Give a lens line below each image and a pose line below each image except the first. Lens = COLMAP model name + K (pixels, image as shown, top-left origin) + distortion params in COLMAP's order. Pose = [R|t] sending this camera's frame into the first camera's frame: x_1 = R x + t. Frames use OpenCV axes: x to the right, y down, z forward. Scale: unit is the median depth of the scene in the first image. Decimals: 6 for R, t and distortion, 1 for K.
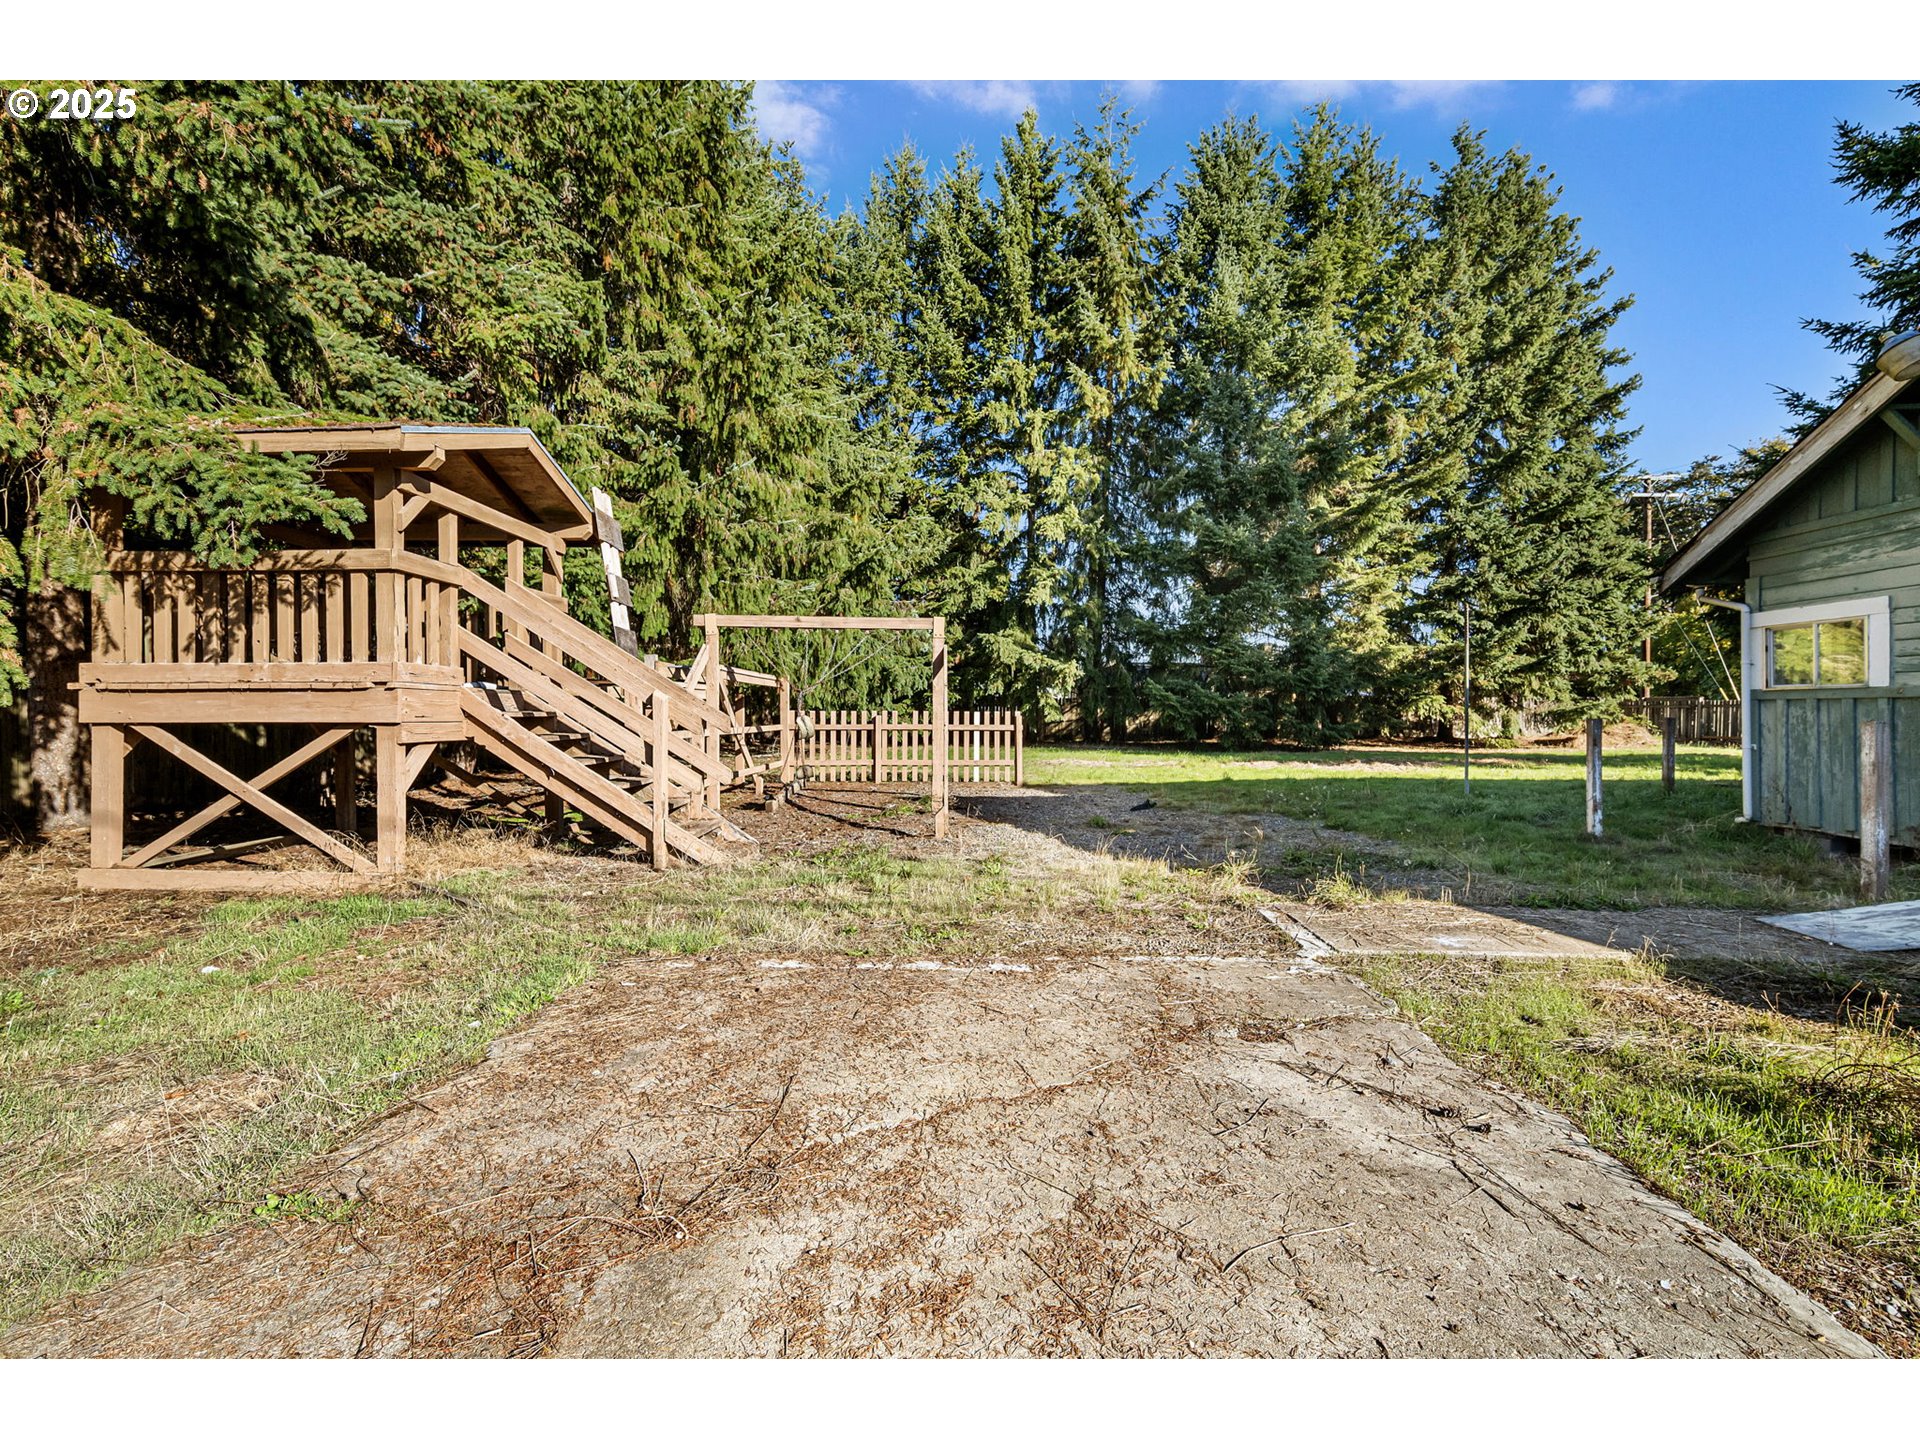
lens RADIAL K [[791.8, 0, 968.2], [0, 791.8, 710.0], [0, 0, 1]] dist [-0.002358, 0.000060]
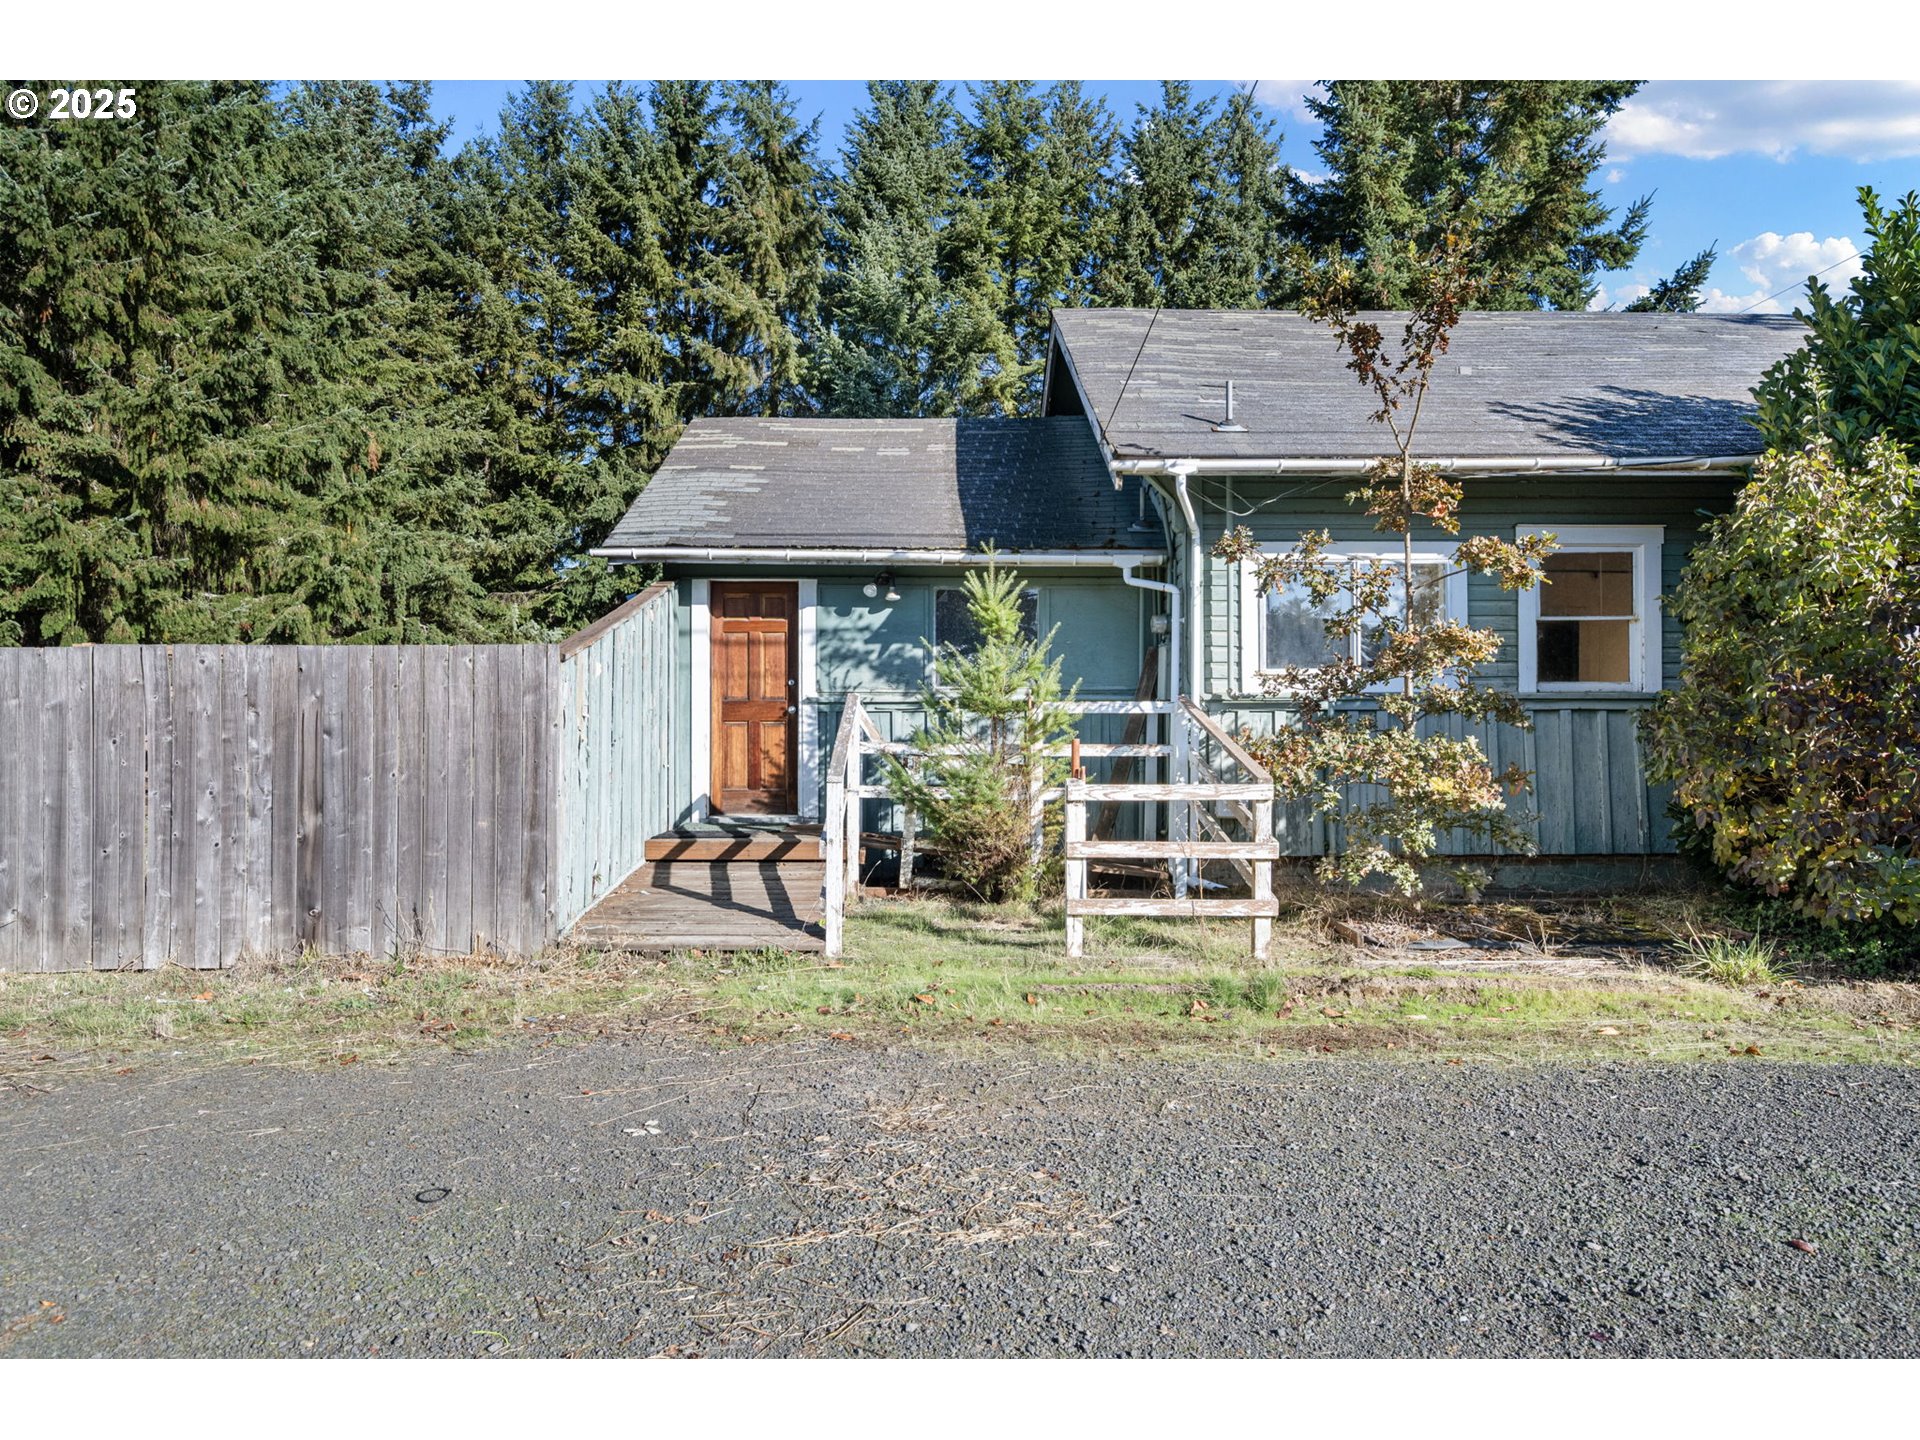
lens RADIAL K [[1145.1, 0, 960.3], [0, 1145.1, 719.0], [0, 0, 1]] dist [-0.000110, 0.001284]
pose [[0.998479, 0.004033, 0.054986, 0.348284], [-0.004591, 0.999939, 0.010015, -0.010328], [-0.054942, -0.010253, 0.998437, -0.320692]]
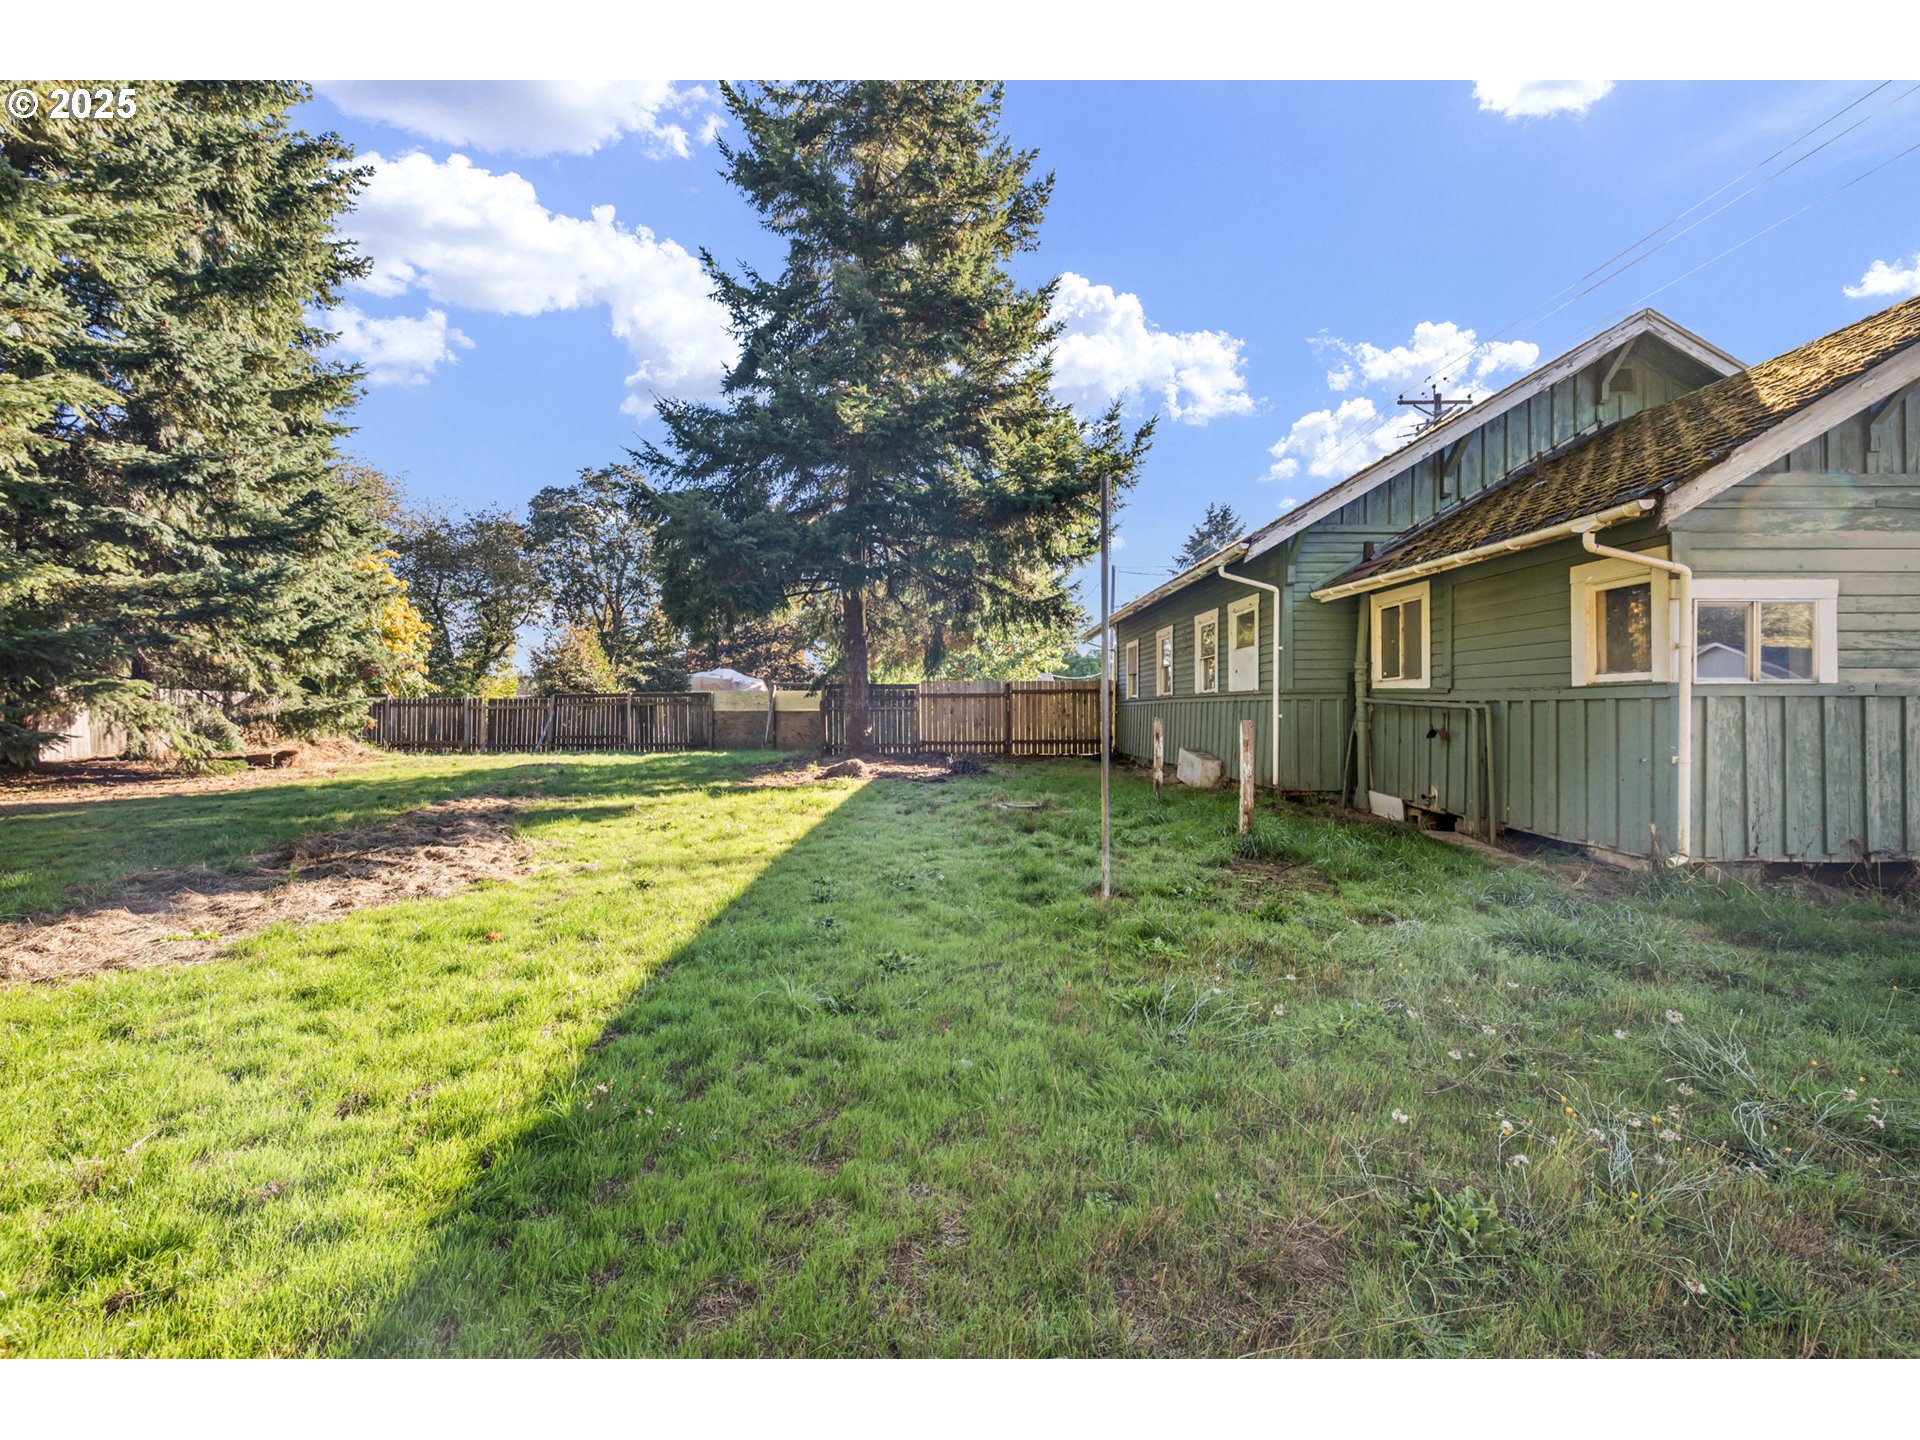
lens RADIAL K [[791.8, 0, 966.1], [0, 791.8, 714.6], [0, 0, 1]] dist [-0.002358, 0.000060]
pose [[-0.046036, -0.004561, 0.998929, 0.082029], [-0.000373, 0.999990, 0.004549, 0.000423], [-0.998940, -0.000163, -0.046037, 0.492302]]
